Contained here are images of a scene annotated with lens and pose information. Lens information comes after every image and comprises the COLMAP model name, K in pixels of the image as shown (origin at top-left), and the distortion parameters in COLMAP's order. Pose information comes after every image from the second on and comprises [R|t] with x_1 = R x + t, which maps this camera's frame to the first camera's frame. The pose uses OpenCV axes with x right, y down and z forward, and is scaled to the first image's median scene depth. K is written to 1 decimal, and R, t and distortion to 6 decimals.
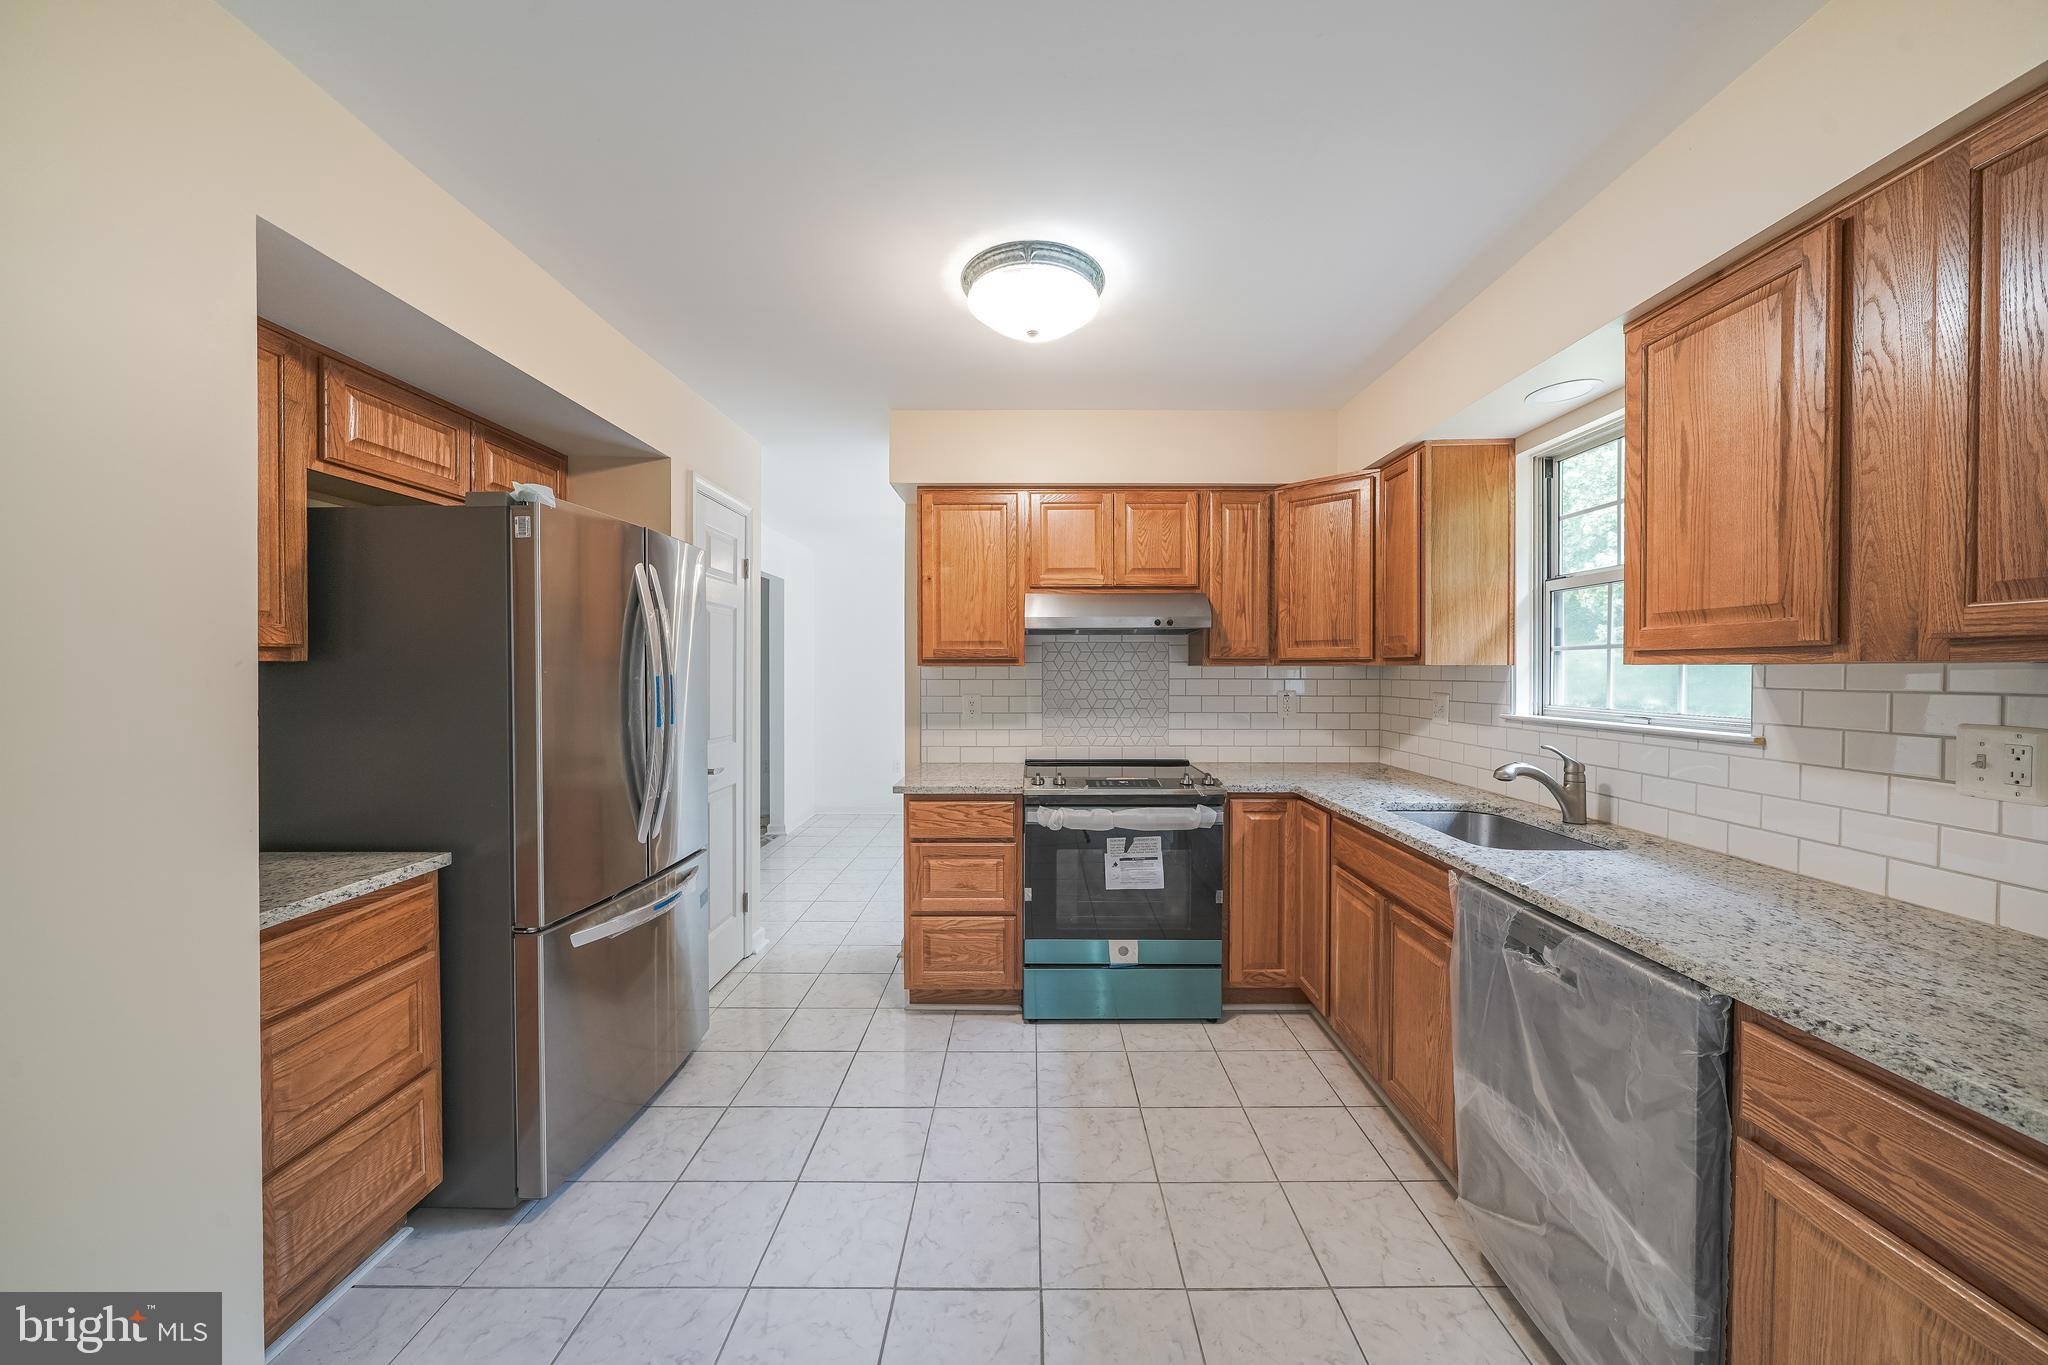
lens RADIAL K [[705.6, 0, 1039.5], [0, 705.6, 676.3], [0, 0, 1]] dist [-0.004888, 0.000129]
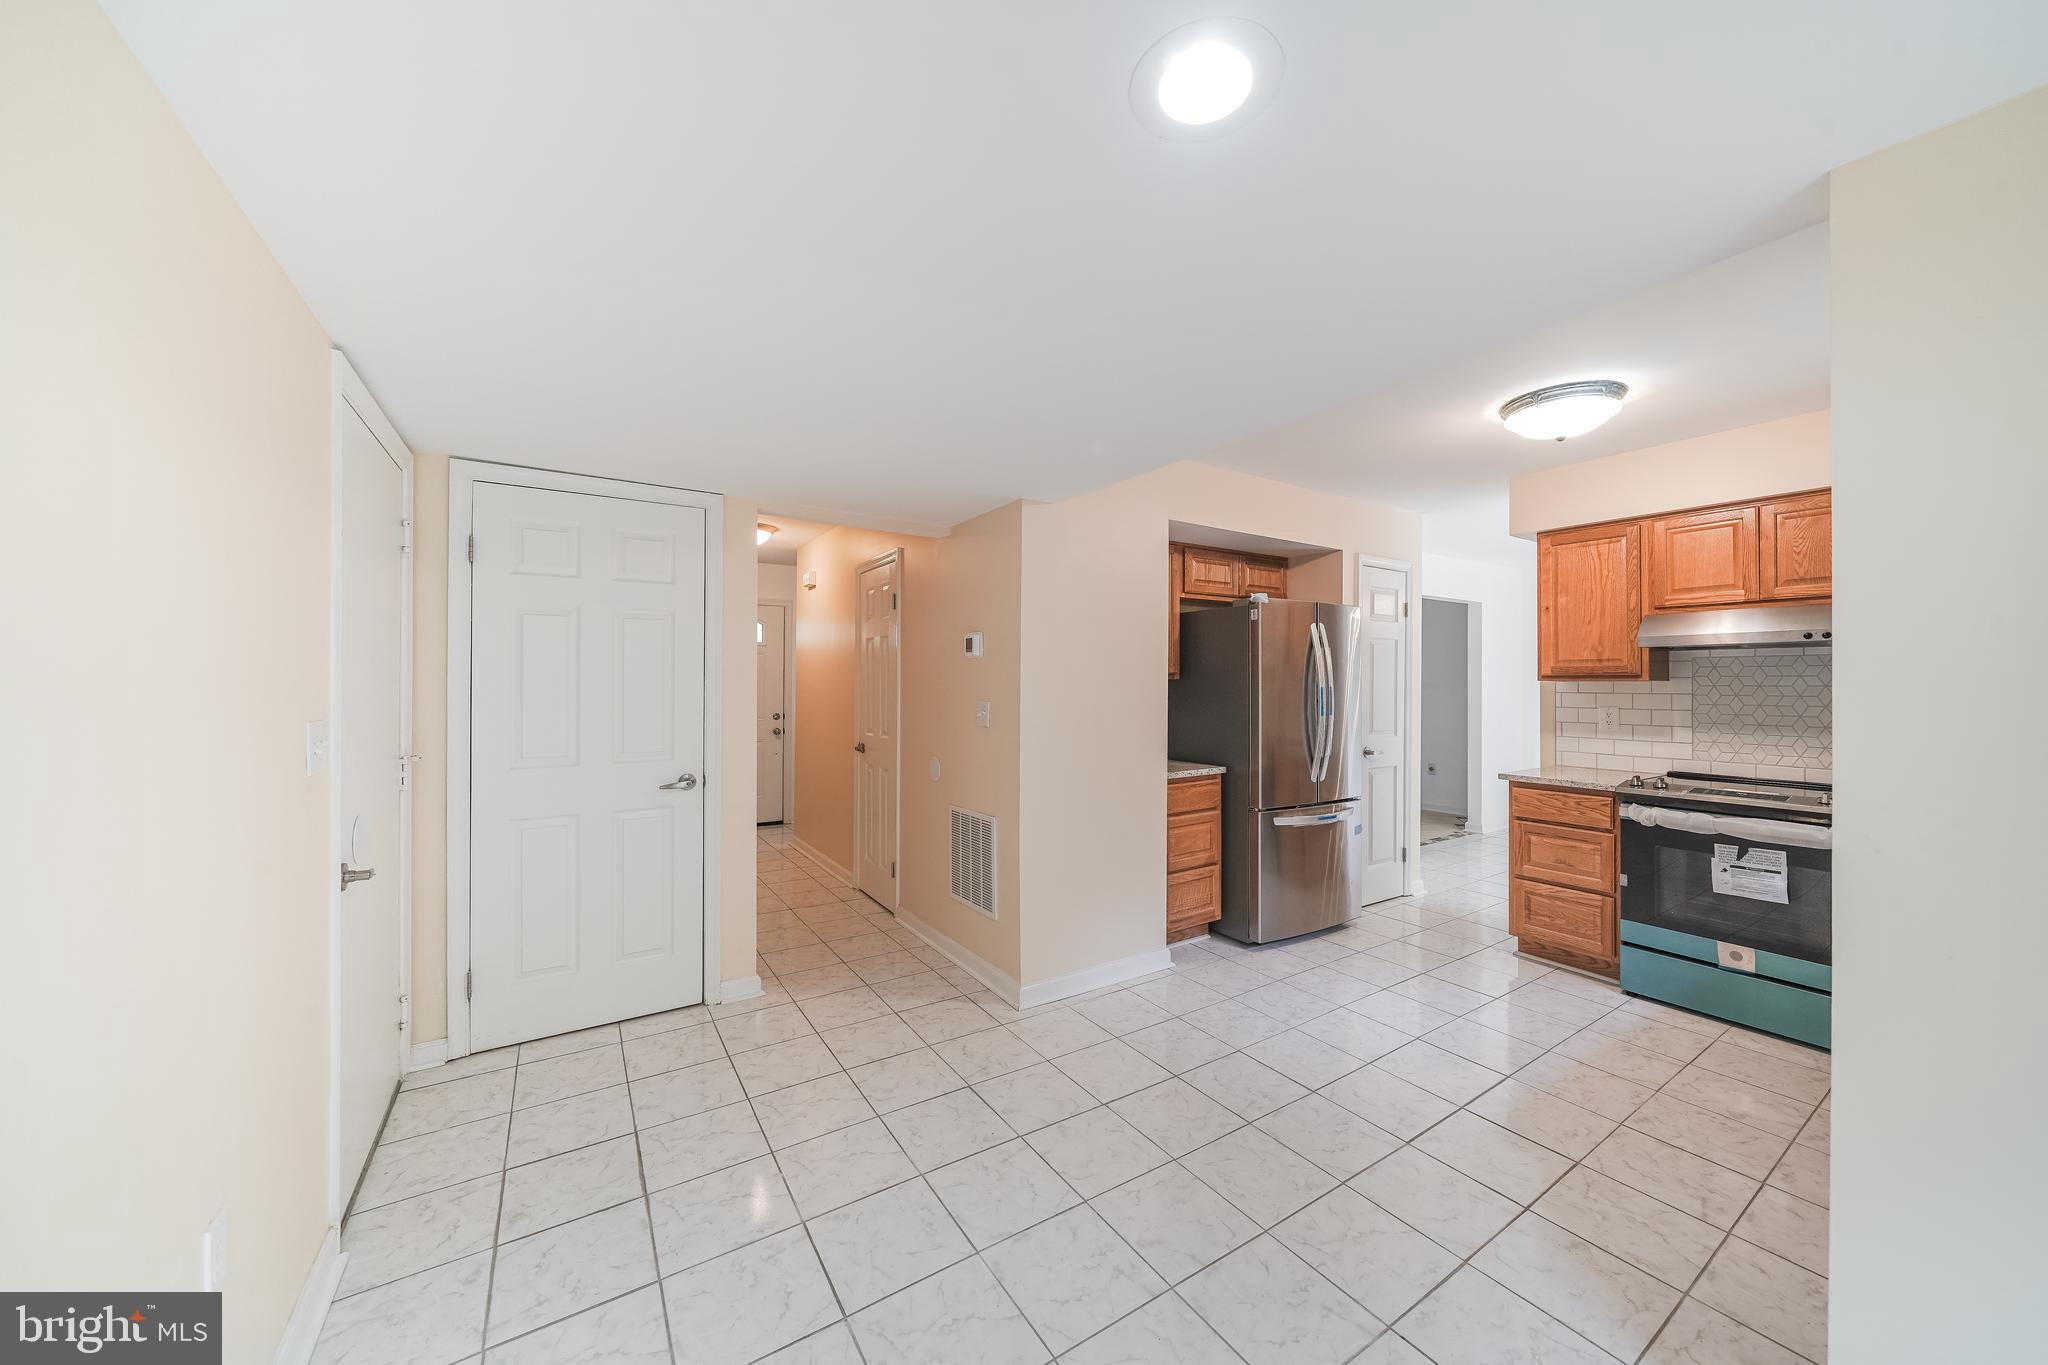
lens RADIAL K [[705.6, 0, 1043.6], [0, 705.6, 682.1], [0, 0, 1]] dist [-0.004888, 0.000129]
pose [[0.552993, 0.000830, -0.833185, 0.418318], [-0.011643, 0.999910, -0.006731, 0.006210], [0.833104, 0.013423, 0.552953, -0.425928]]
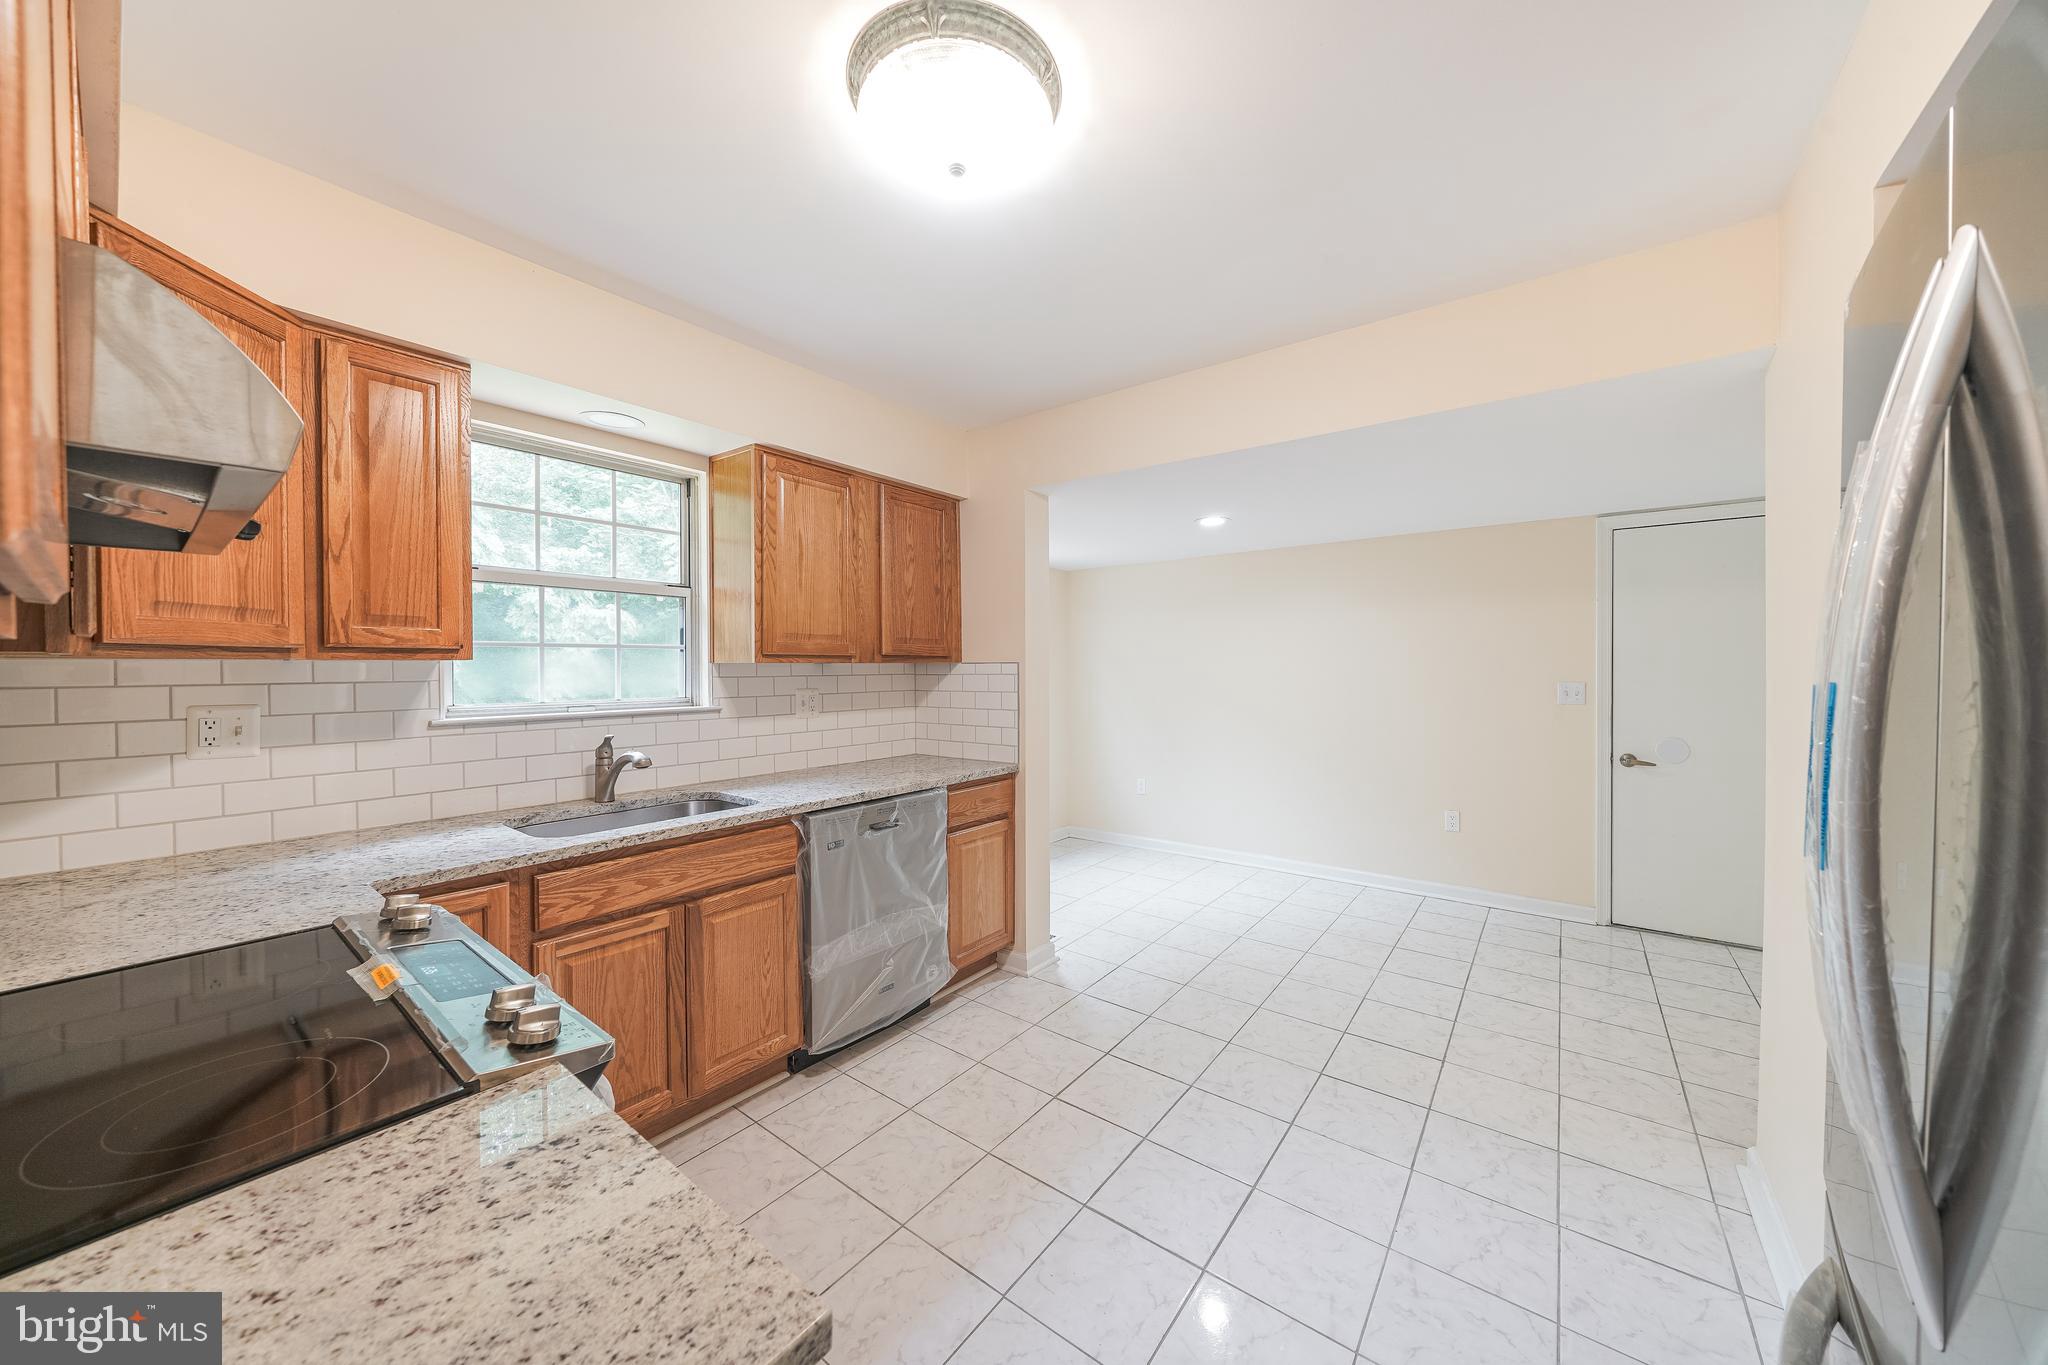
lens RADIAL K [[705.6, 0, 1016.0], [0, 705.6, 680.7], [0, 0, 1]] dist [-0.004888, 0.000129]
pose [[-0.788563, -0.014175, 0.614790, -0.347305], [0.005454, 0.999534, 0.030042, -0.012162], [-0.614930, 0.027043, -0.788118, 1.117580]]
